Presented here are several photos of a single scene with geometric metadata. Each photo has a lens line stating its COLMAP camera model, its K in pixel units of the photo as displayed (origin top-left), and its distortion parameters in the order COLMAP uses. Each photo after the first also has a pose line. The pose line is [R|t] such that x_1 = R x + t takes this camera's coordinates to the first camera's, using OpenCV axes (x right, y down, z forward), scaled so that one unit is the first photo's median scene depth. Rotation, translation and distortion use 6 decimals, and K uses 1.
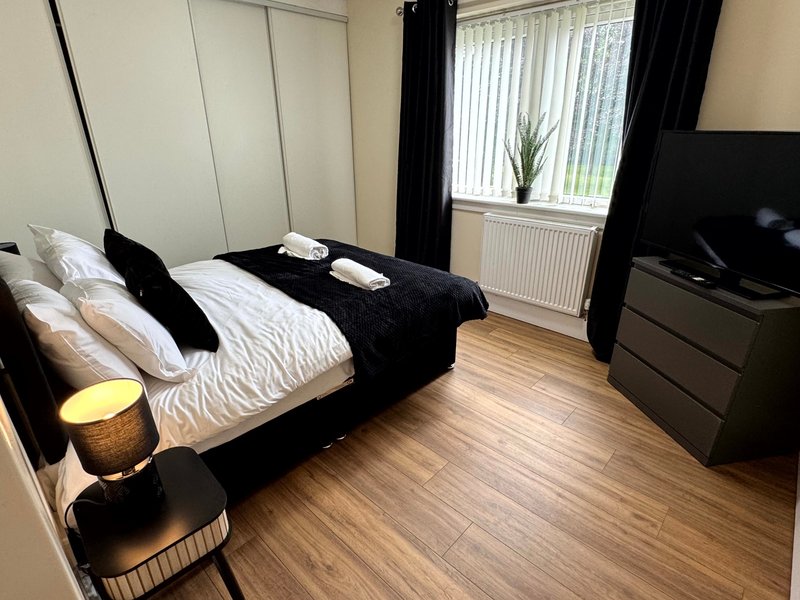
lens RADIAL K [[421.6, 0, 394.3], [0, 421.6, 303.3], [0, 0, 1]] dist [-0.005678, 0.000335]
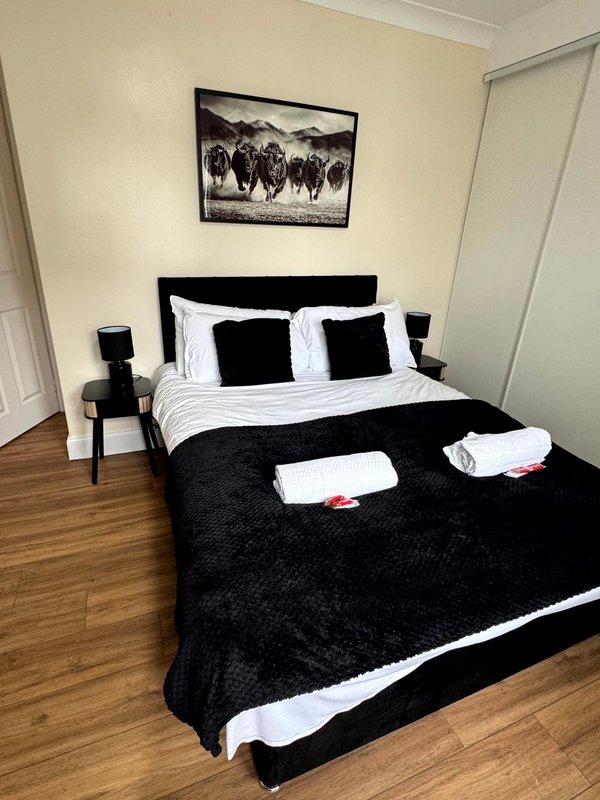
lens RADIAL K [[421.6, 0, 299.7], [0, 421.6, 394.0], [0, 0, 1]] dist [-0.005678, 0.000335]
pose [[-0.415354, 0.338338, -0.844398, 0.512351], [-0.387525, 0.773998, 0.500751, -0.562148], [0.822986, 0.535215, -0.190368, 1.319402]]
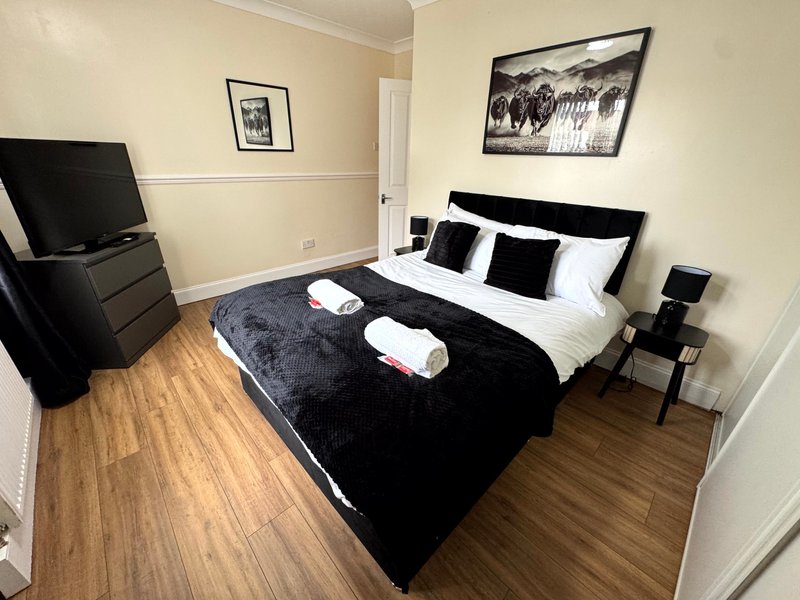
lens RADIAL K [[322.4, 0, 397.9], [0, 322.4, 296.4], [0, 0, 1]] dist [-0.005322, 0.000698]
pose [[-0.998513, -0.033812, 0.042760, -0.345218], [0.007694, 0.689137, 0.724590, -0.795279], [-0.053967, 0.723842, -0.687852, 1.968114]]
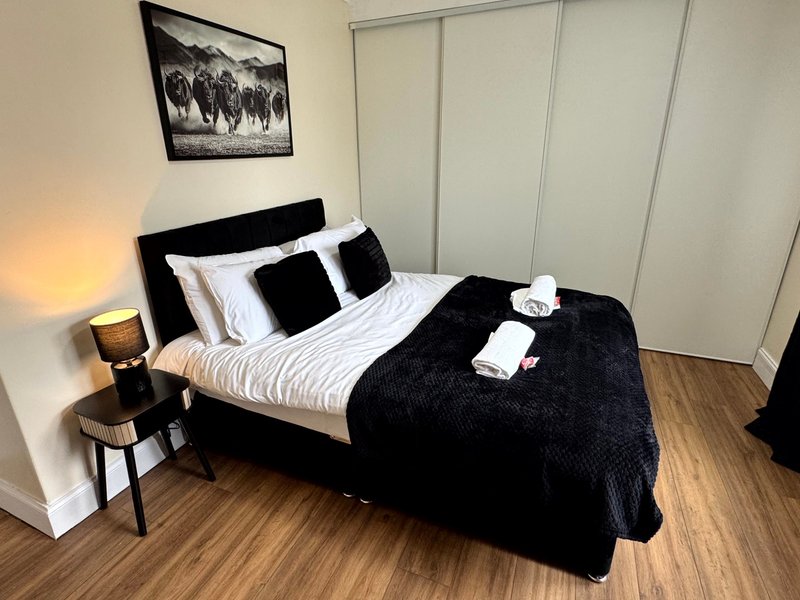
lens RADIAL K [[421.6, 0, 394.9], [0, 421.6, 296.1], [0, 0, 1]] dist [-0.005678, 0.000335]
pose [[0.351779, 0.315046, -0.881475, 0.603485], [-0.350575, 0.917470, 0.188004, -0.290378], [0.867956, 0.242888, 0.433194, 0.651324]]
